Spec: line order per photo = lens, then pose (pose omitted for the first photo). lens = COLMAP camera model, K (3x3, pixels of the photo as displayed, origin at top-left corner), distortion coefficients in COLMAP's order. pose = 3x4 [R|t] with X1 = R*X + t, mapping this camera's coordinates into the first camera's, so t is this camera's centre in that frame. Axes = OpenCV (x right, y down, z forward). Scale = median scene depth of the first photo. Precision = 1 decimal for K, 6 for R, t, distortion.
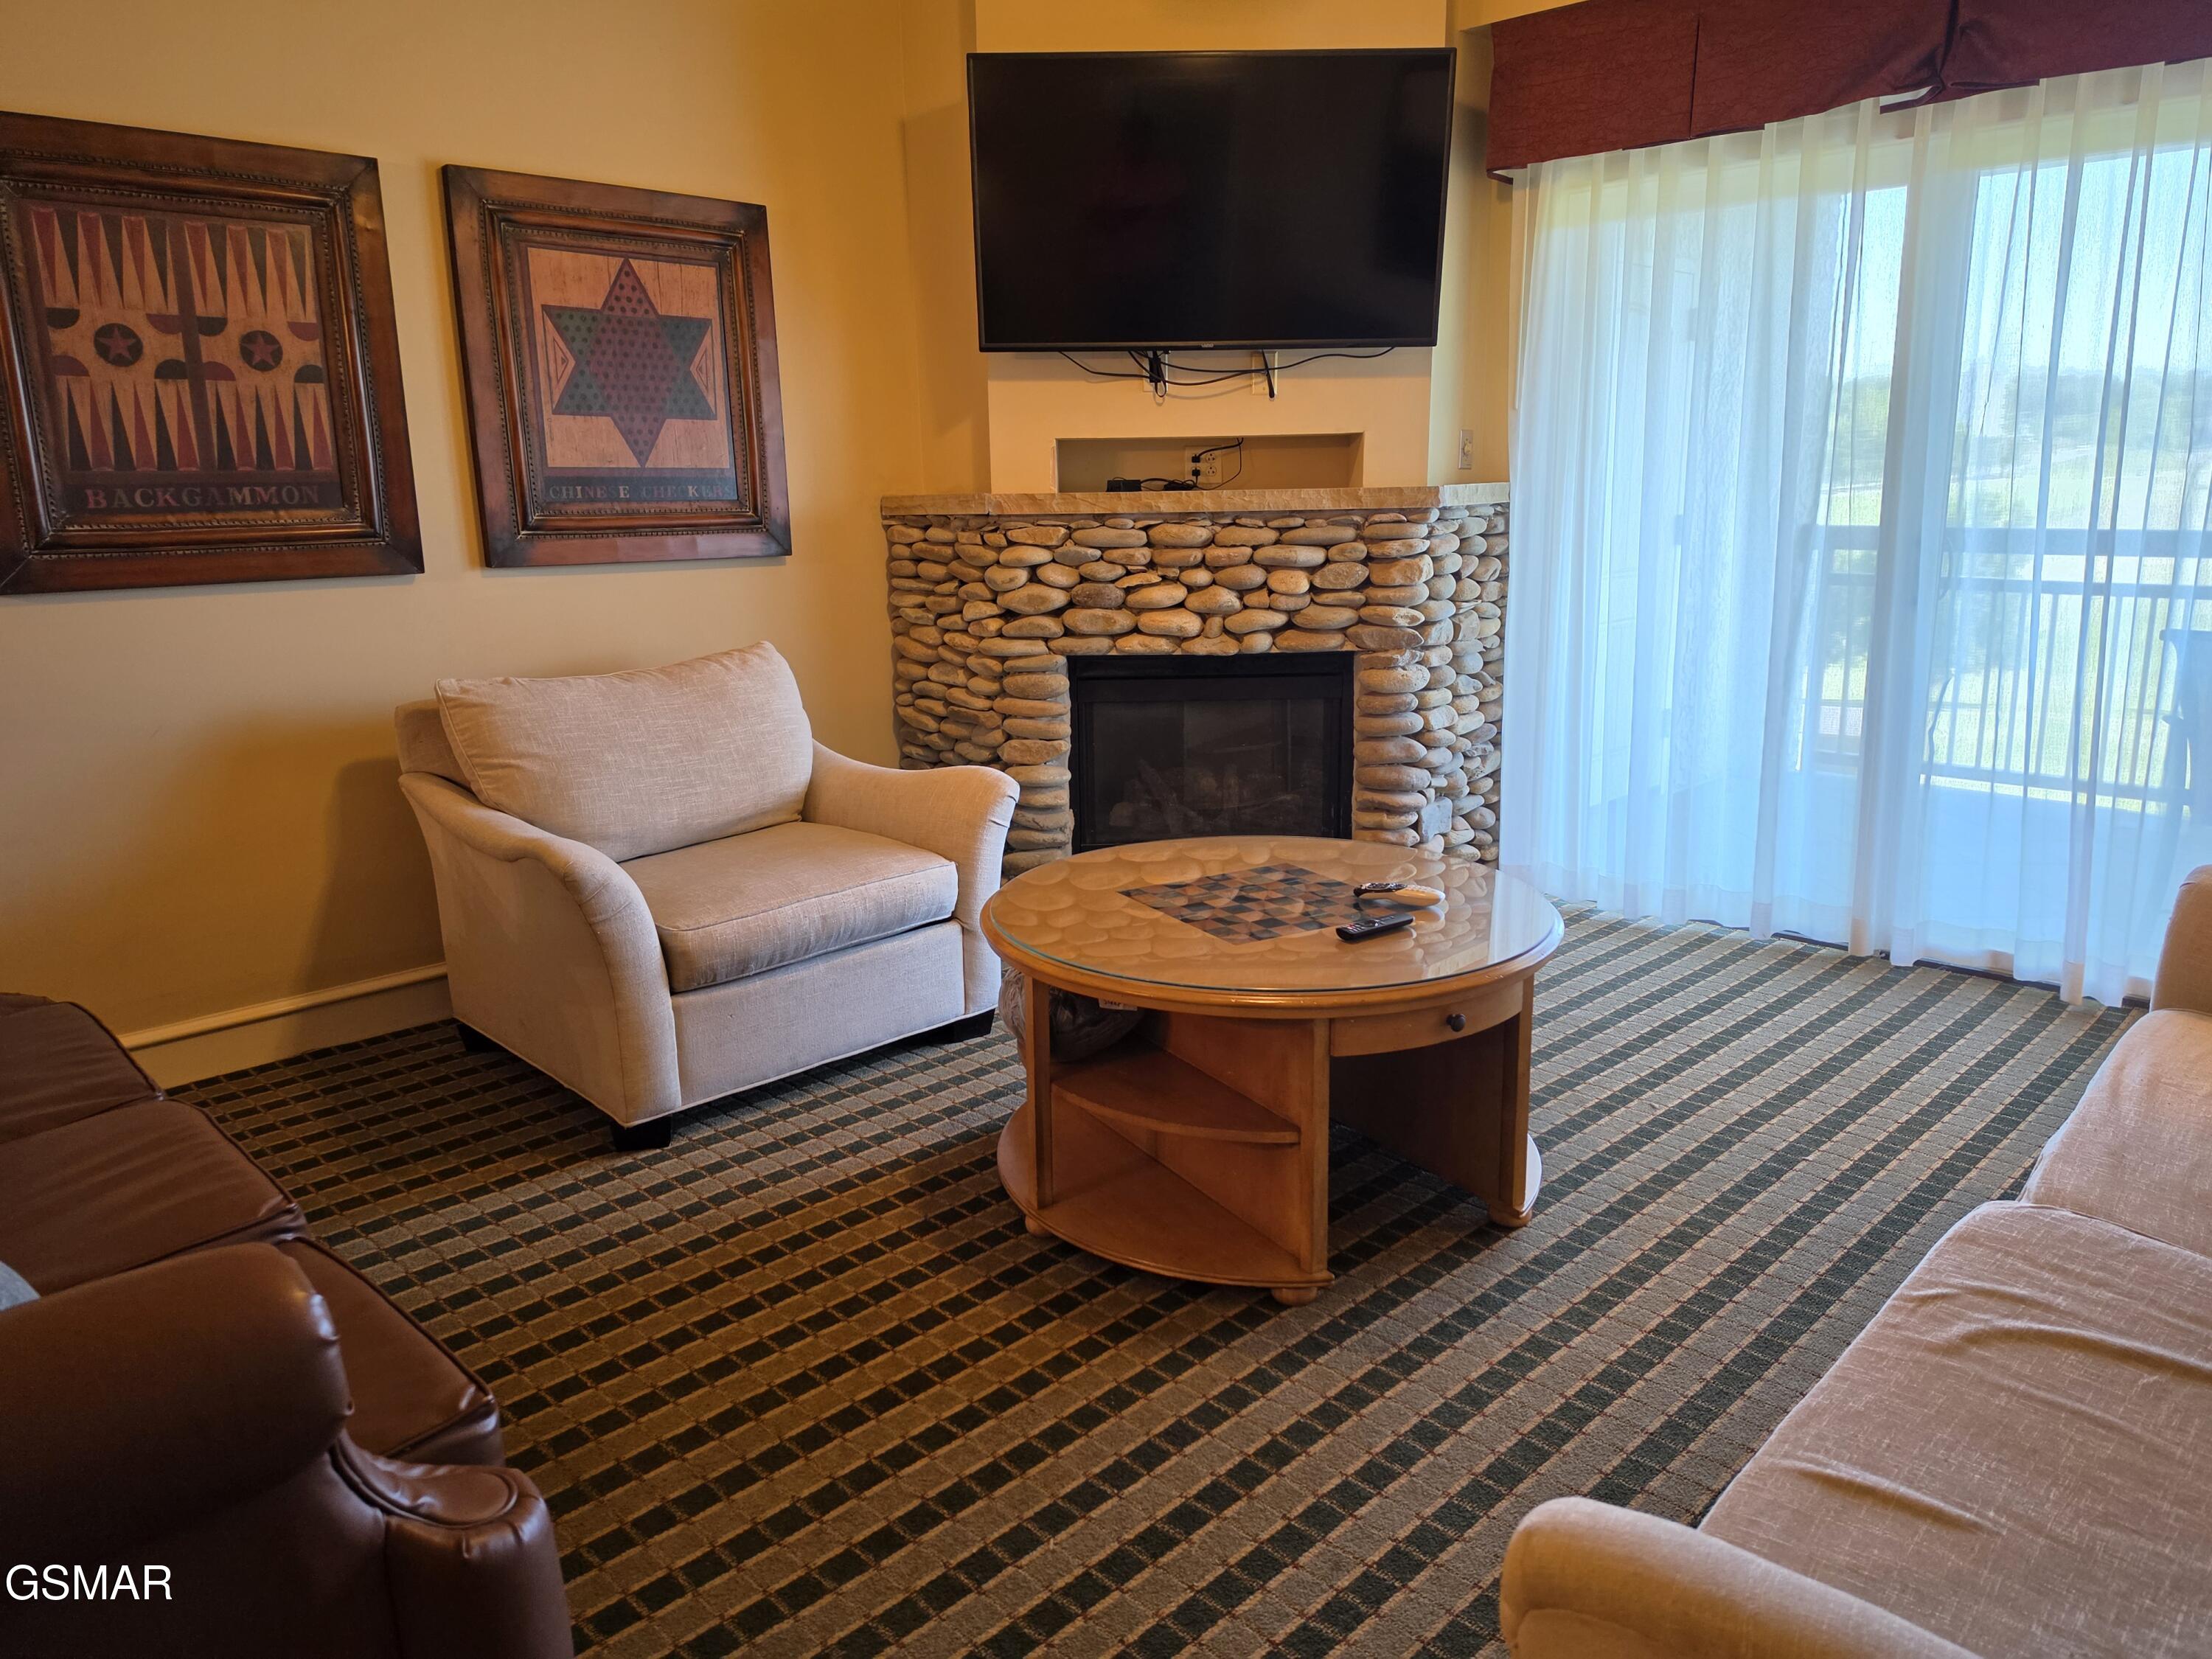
lens RADIAL K [[1542.7, 0, 1106.4], [0, 1542.7, 806.8], [0, 0, 1]] dist [0.067973, -0.074209]
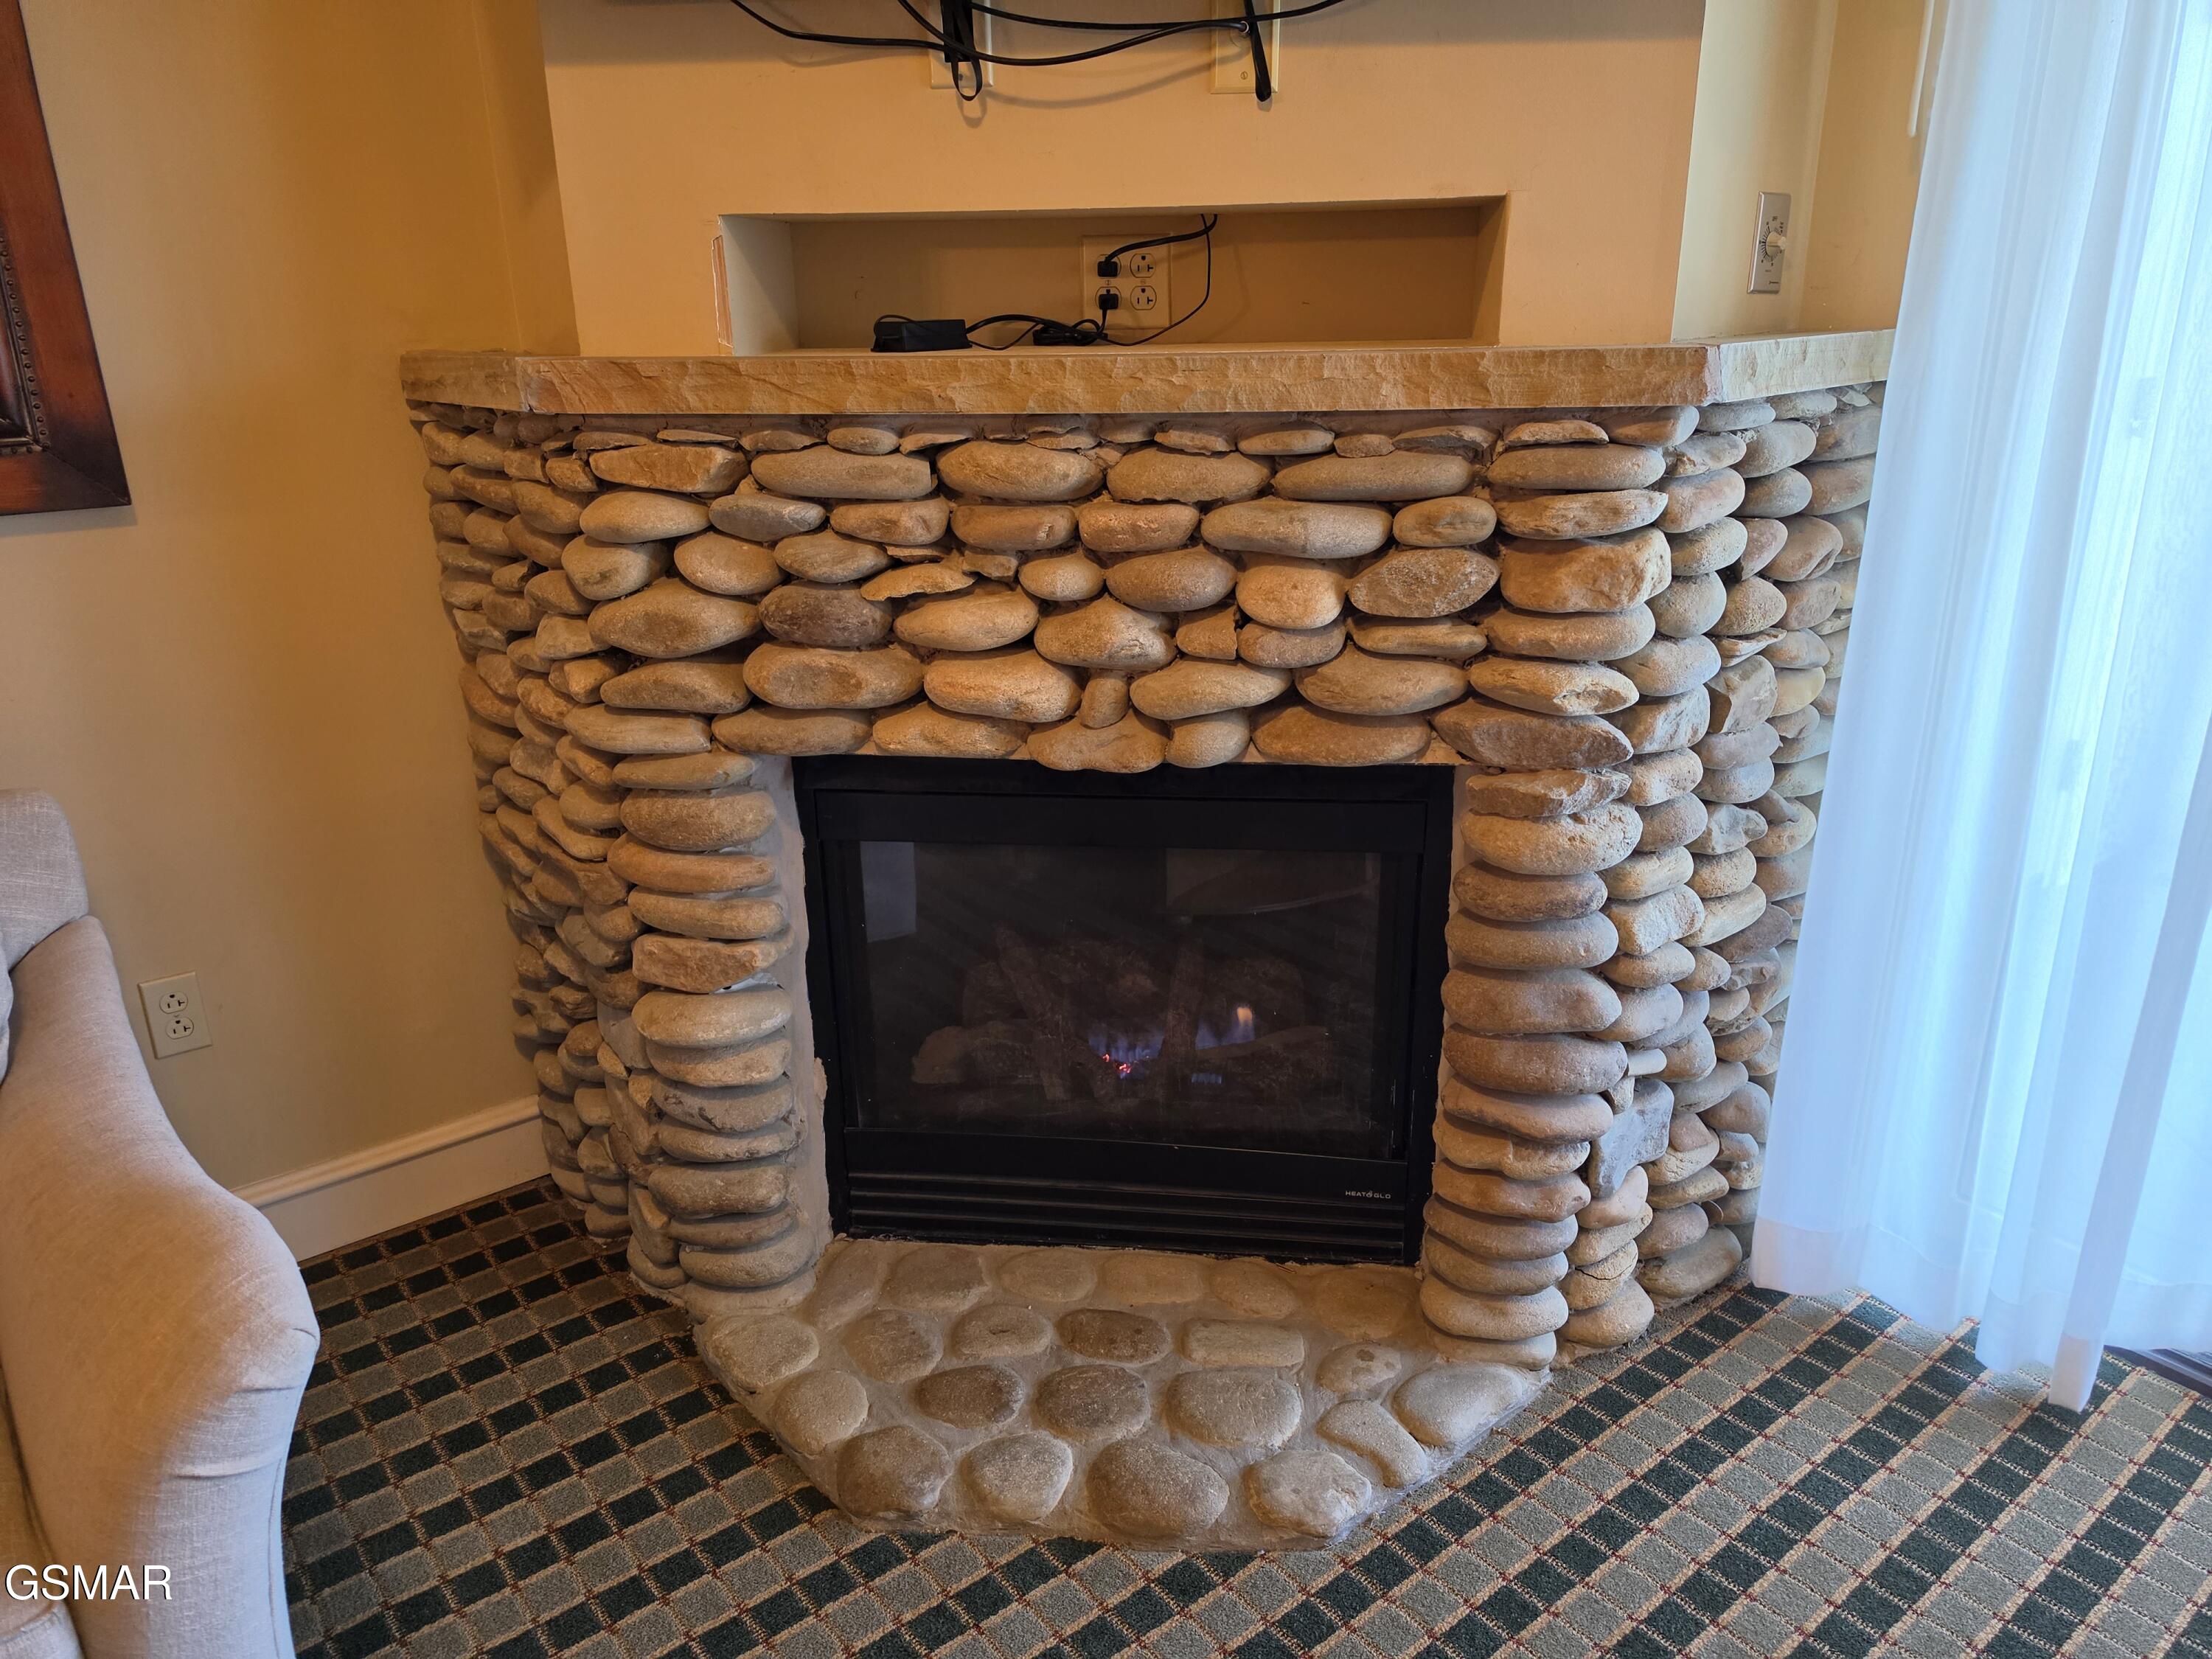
lens RADIAL K [[1542.7, 0, 1115.9], [0, 1542.7, 844.9], [0, 0, 1]] dist [0.067973, -0.074209]
pose [[0.992324, 0.043672, -0.115700, 0.121880], [-0.028586, 0.991235, 0.128979, -0.131403], [0.120318, -0.124682, 0.984875, 0.594304]]
